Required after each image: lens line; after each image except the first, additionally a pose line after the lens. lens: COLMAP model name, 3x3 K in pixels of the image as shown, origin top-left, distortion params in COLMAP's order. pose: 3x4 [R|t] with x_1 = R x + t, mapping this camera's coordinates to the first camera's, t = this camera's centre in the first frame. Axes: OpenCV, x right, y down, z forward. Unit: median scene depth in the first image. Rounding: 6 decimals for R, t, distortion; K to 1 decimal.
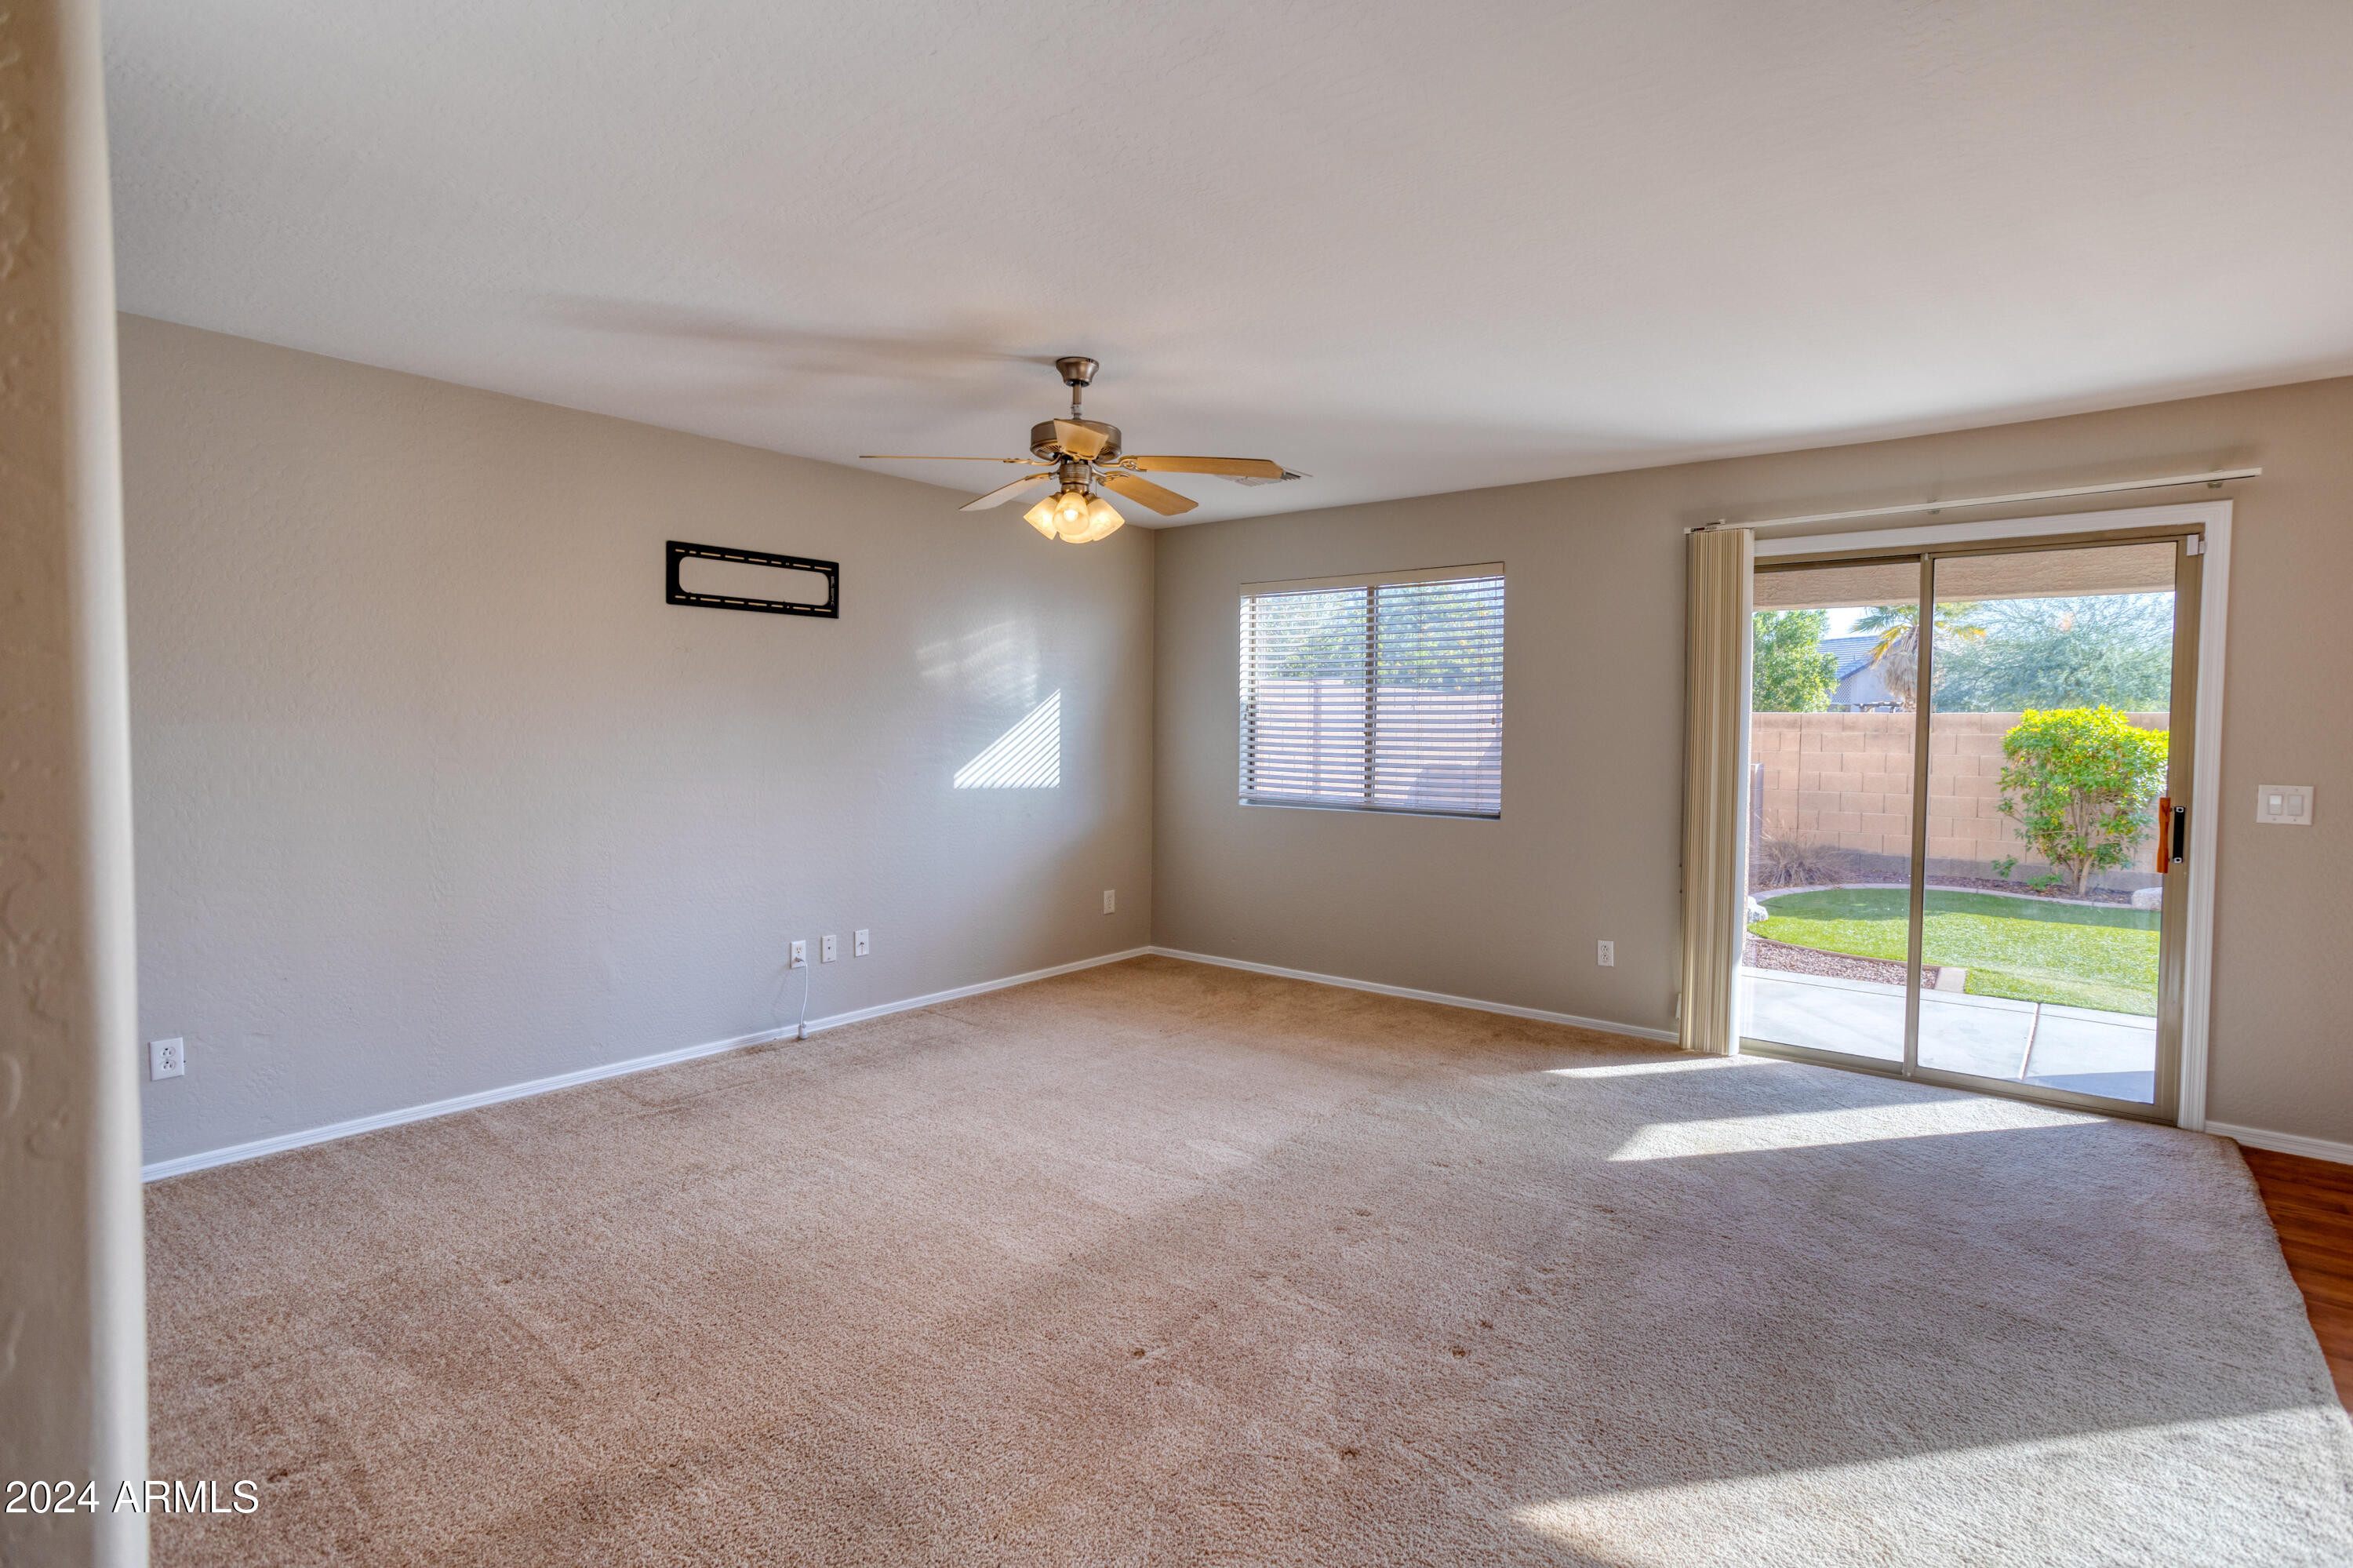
lens RADIAL K [[1121.8, 0, 1172.9], [0, 1121.8, 768.0], [0, 0, 1]] dist [-0.059501, 0.028007]
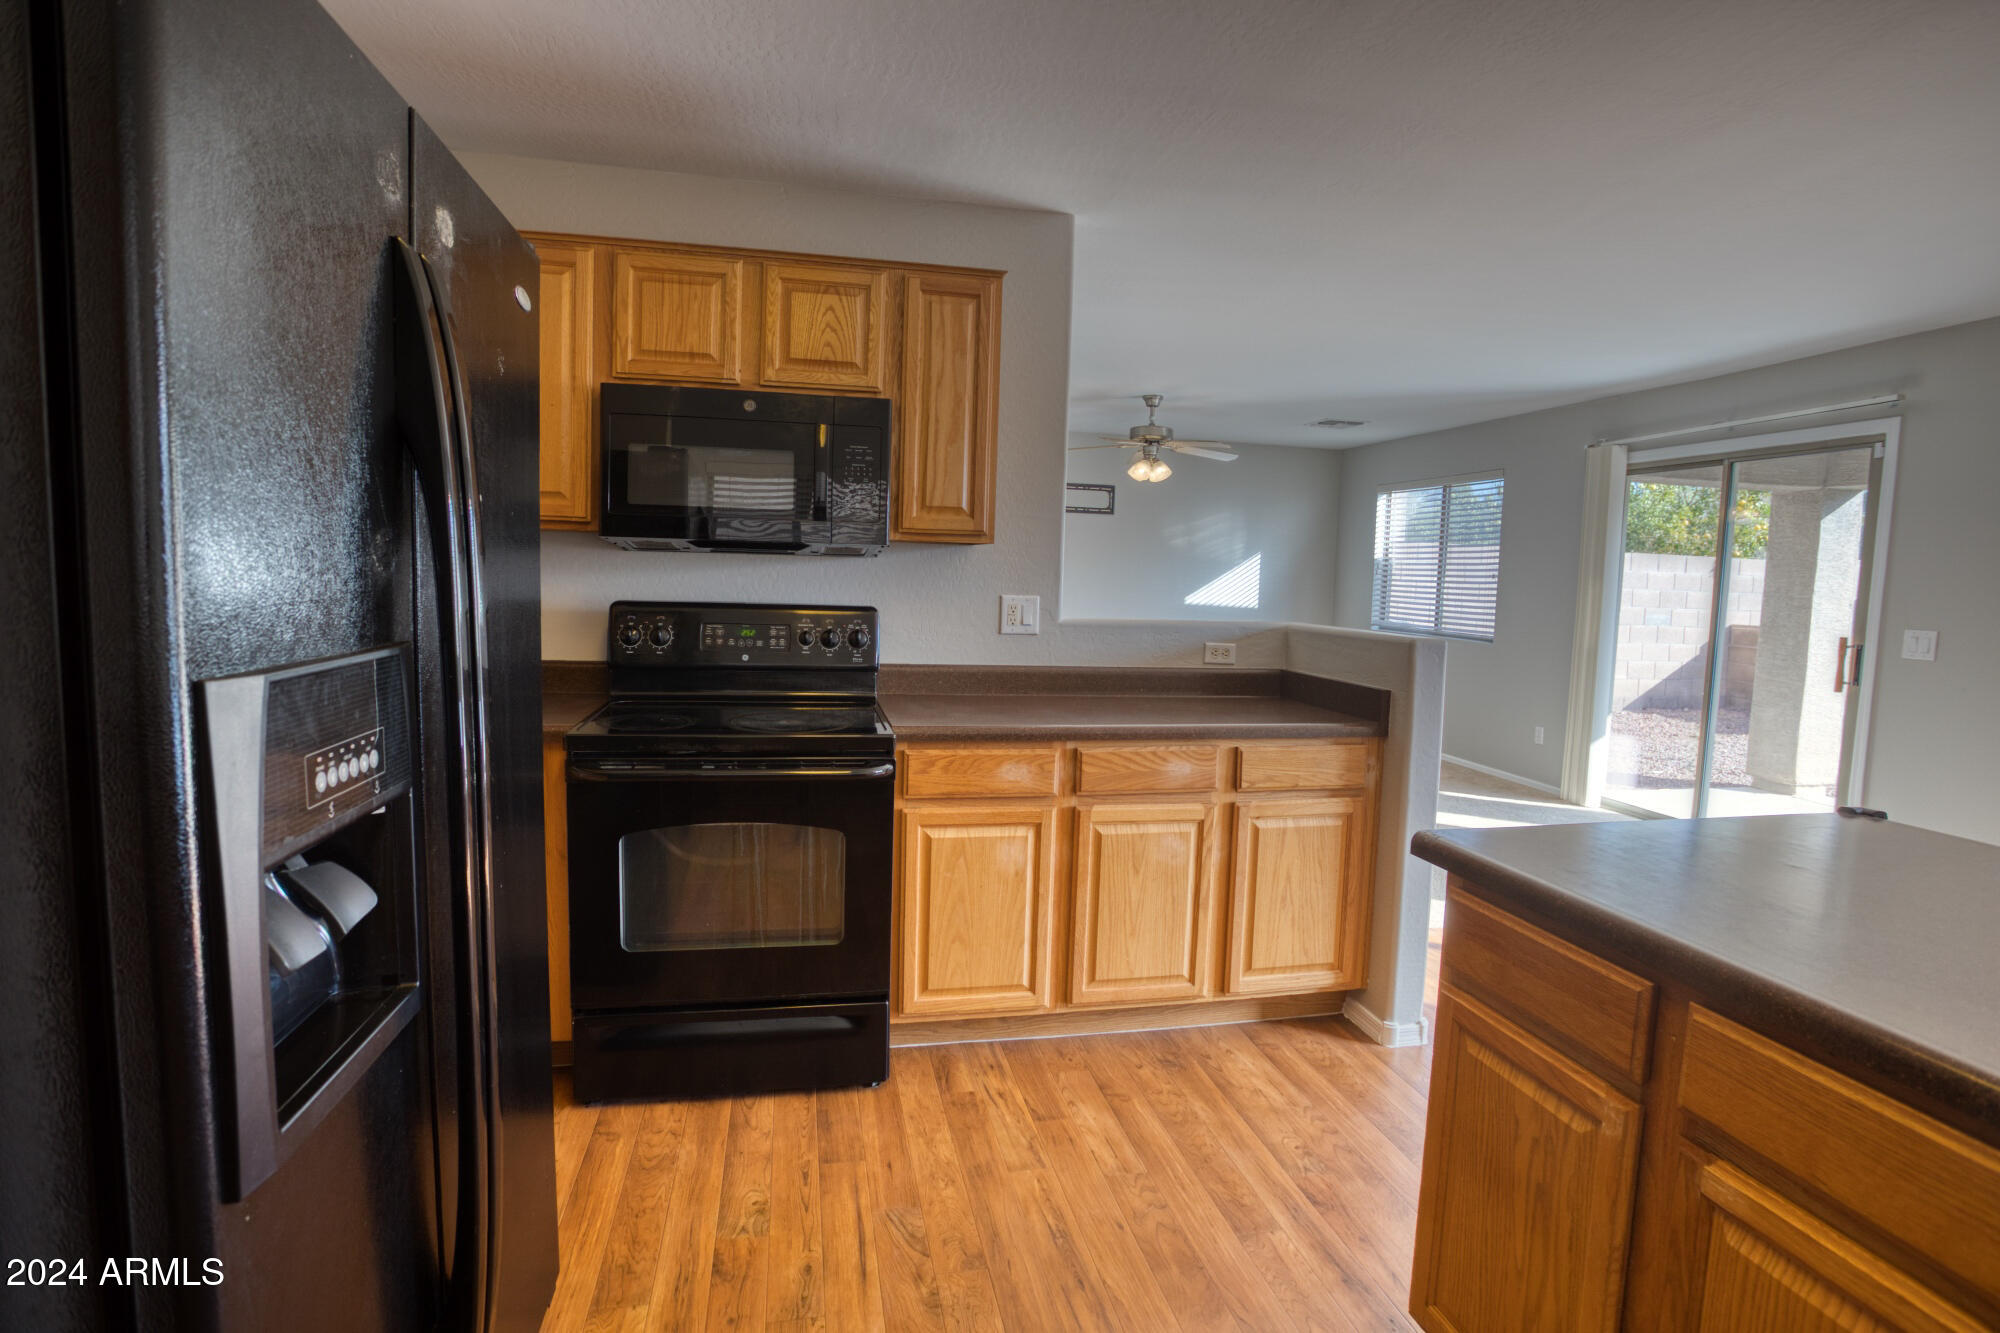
lens RADIAL K [[971.5, 0, 1027.8], [0, 971.5, 634.6], [0, 0, 1]] dist [-0.002347, -0.000206]
pose [[0.797437, 0.058527, -0.600557, 0.522753], [-0.050127, 0.998270, 0.030725, 0.024337], [0.601317, 0.005603, 0.798991, -0.369925]]
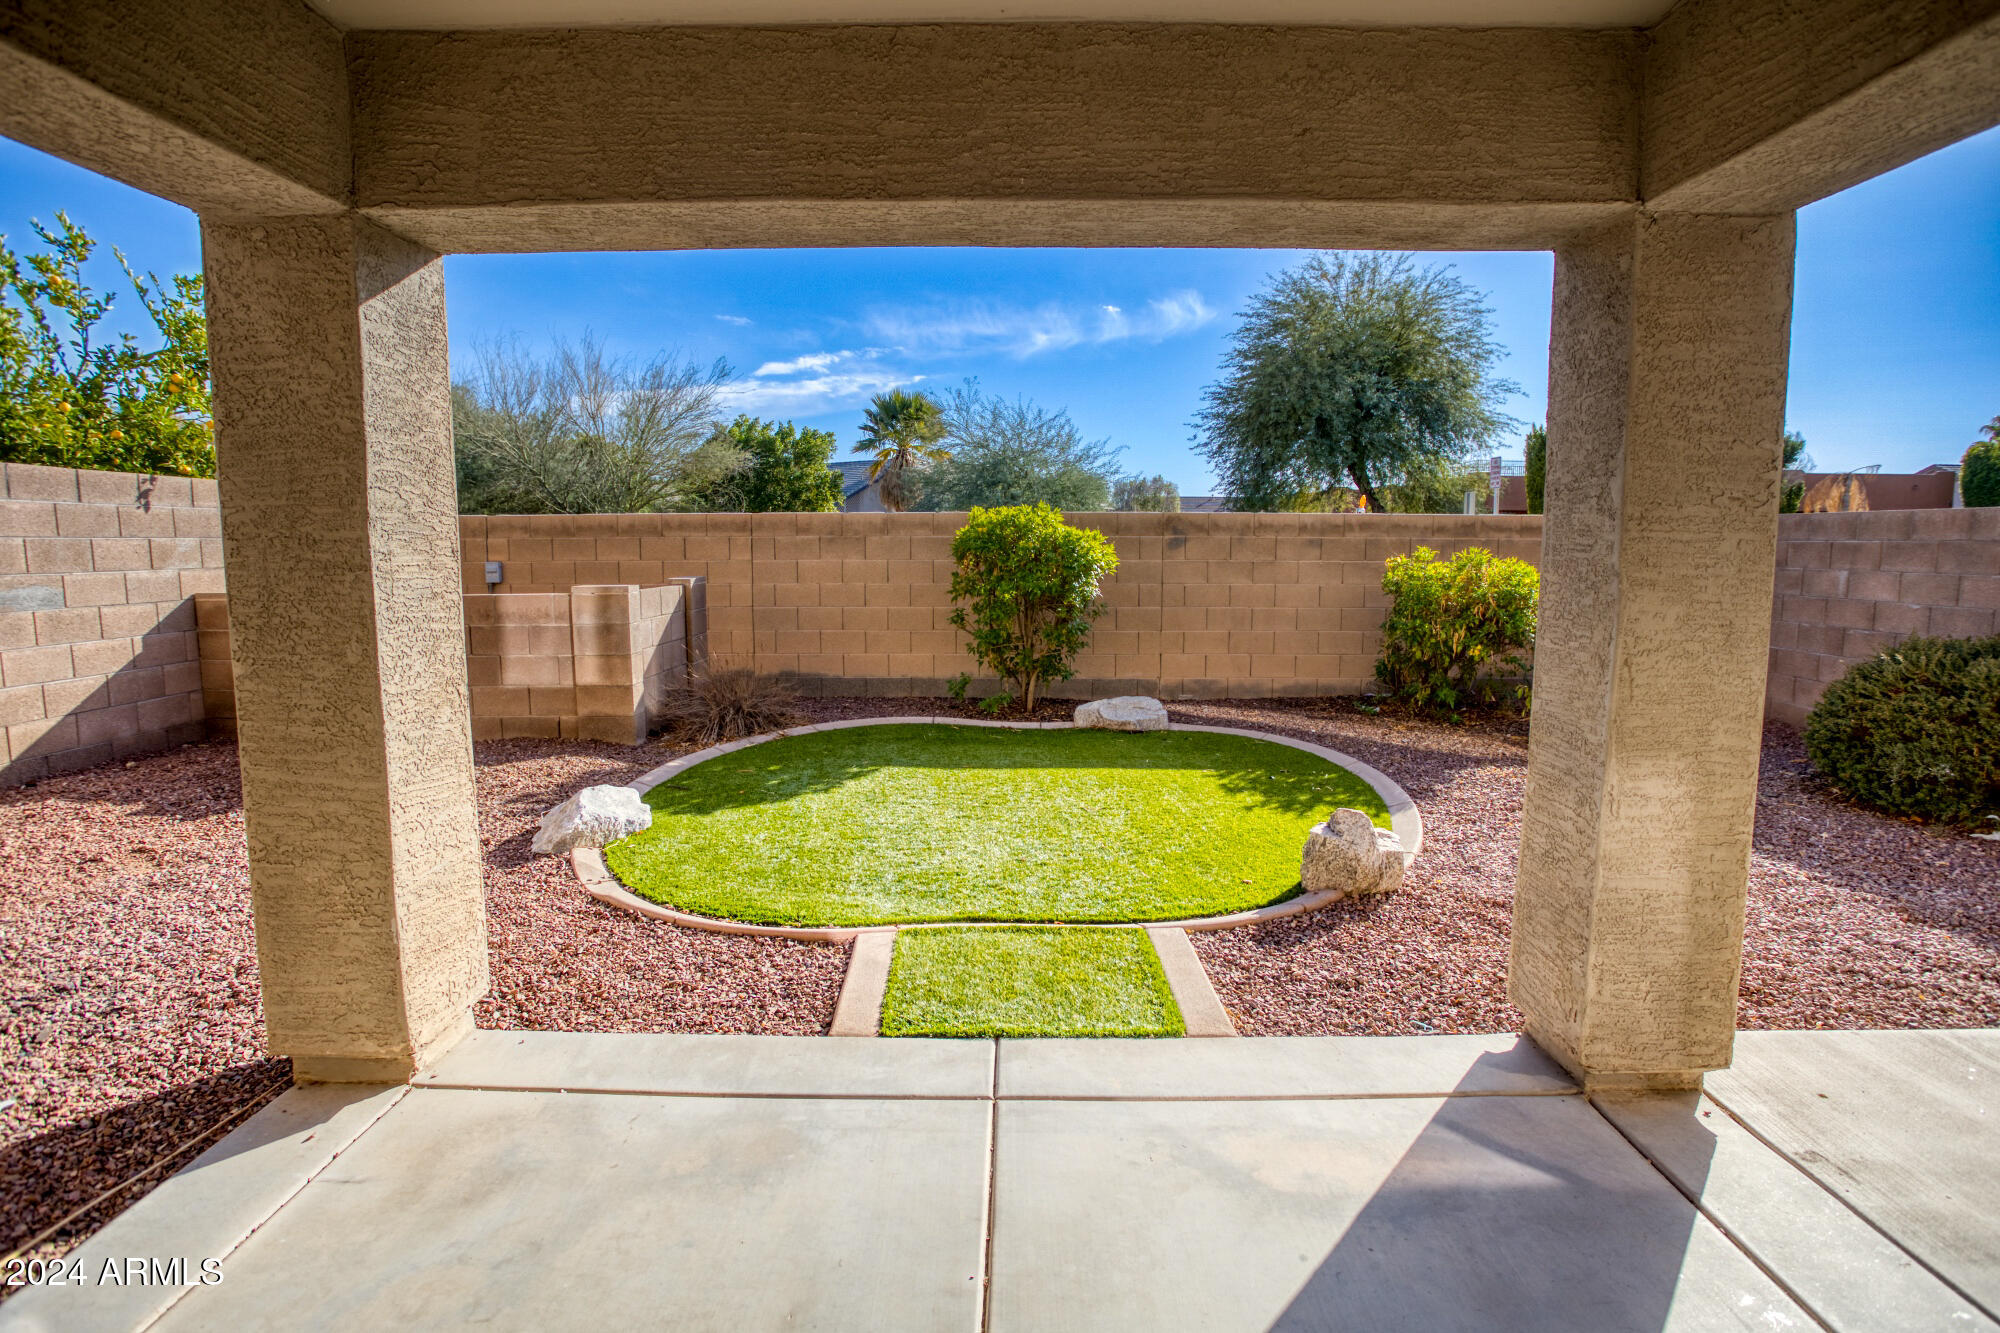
lens RADIAL K [[953.5, 0, 996.9], [0, 953.5, 652.9], [0, 0, 1]] dist [-0.059501, 0.028007]
pose [[0.778347, -0.081372, 0.622538, 0.530390], [0.030049, 0.995257, 0.092520, -0.011848], [-0.627114, -0.053306, 0.777101, 0.662780]]
